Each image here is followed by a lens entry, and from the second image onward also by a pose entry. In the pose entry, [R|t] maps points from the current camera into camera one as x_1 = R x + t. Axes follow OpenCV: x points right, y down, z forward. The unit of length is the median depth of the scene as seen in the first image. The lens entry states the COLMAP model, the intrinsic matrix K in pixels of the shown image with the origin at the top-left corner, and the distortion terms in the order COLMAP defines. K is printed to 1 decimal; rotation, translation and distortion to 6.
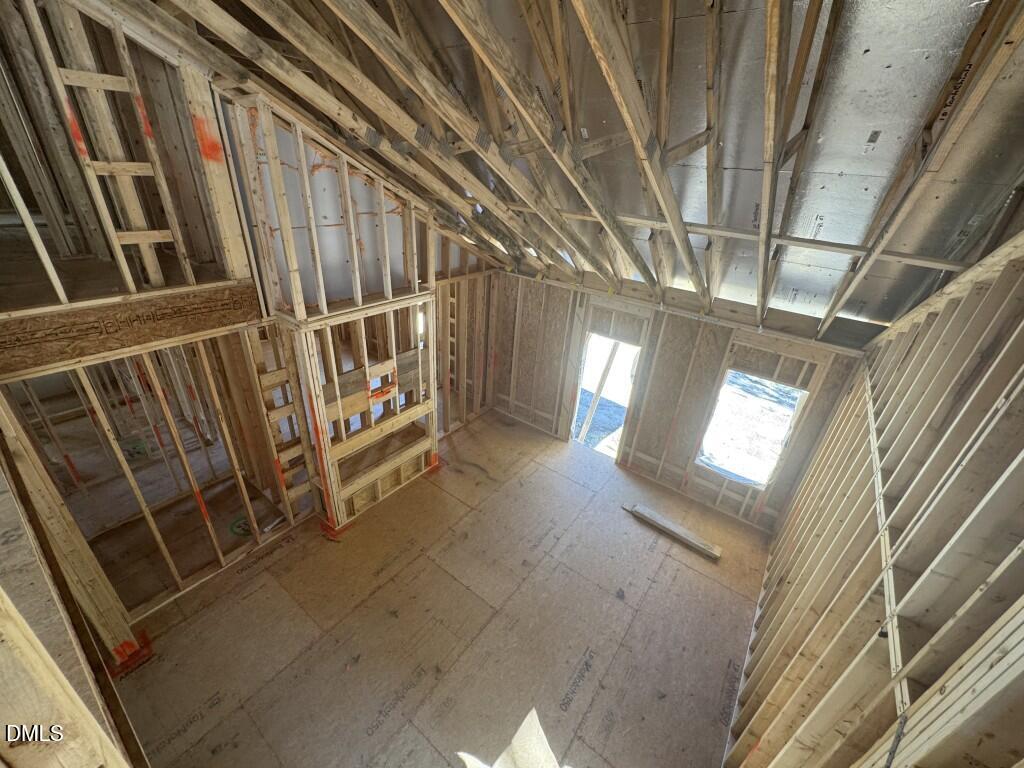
lens RADIAL K [[412.3, 0, 508.8], [0, 412.3, 386.4], [0, 0, 1]] dist [-0.004120, 0.000274]
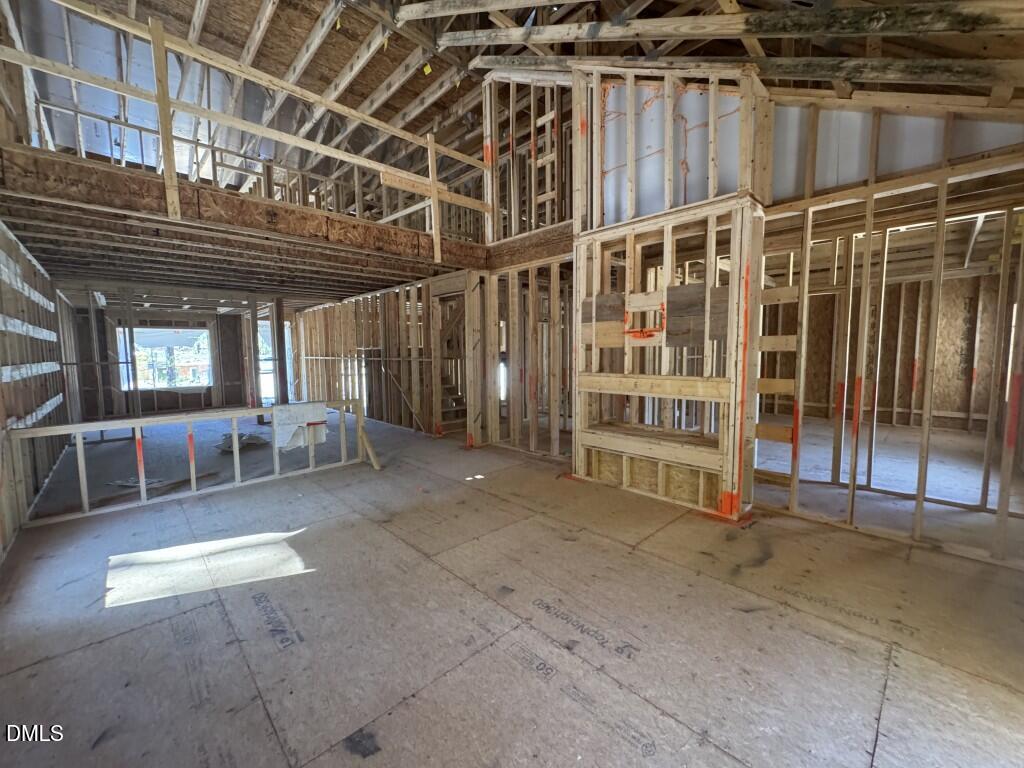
lens RADIAL K [[412.3, 0, 512.1], [0, 412.3, 383.7], [0, 0, 1]] dist [-0.004120, 0.000274]
pose [[-0.170190, 0.018253, -0.985242, 0.615977], [-0.458731, 0.883417, 0.095608, 0.165319], [0.872125, 0.468232, -0.141976, 1.084986]]
